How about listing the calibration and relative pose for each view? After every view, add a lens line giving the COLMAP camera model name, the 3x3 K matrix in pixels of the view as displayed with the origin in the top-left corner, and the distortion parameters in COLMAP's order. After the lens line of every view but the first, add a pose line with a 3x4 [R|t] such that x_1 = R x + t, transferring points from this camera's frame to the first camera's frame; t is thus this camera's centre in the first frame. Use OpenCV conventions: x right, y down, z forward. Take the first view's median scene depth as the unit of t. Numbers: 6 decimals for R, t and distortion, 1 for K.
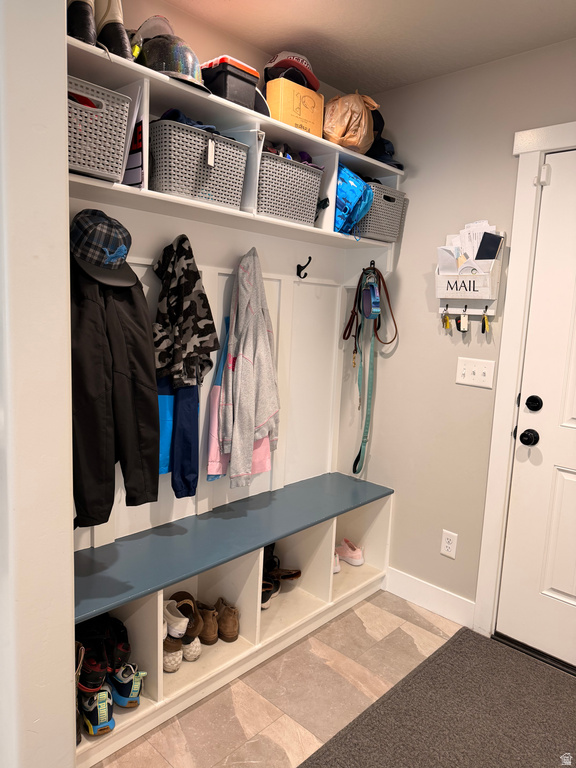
lens RADIAL K [[539.1, 0, 288.0], [0, 539.1, 384.0], [0, 0, 1]] dist [0.161551, -0.274783]
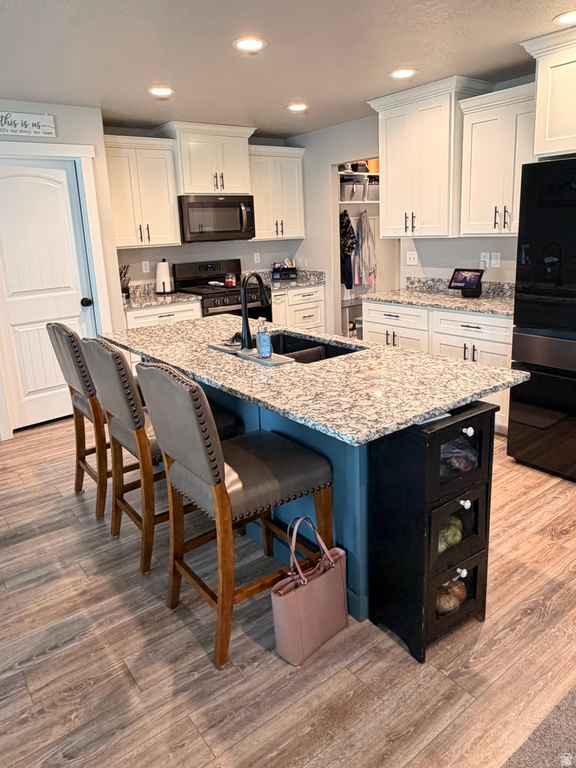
lens RADIAL K [[530.5, 0, 284.9], [0, 530.5, 347.0], [0, 0, 1]] dist [-0.002357, 0.003153]
pose [[0.982462, -0.048570, -0.180024, -0.009883], [0.064296, 0.994509, 0.082569, 0.259686], [0.175026, -0.092696, 0.980191, -2.210510]]
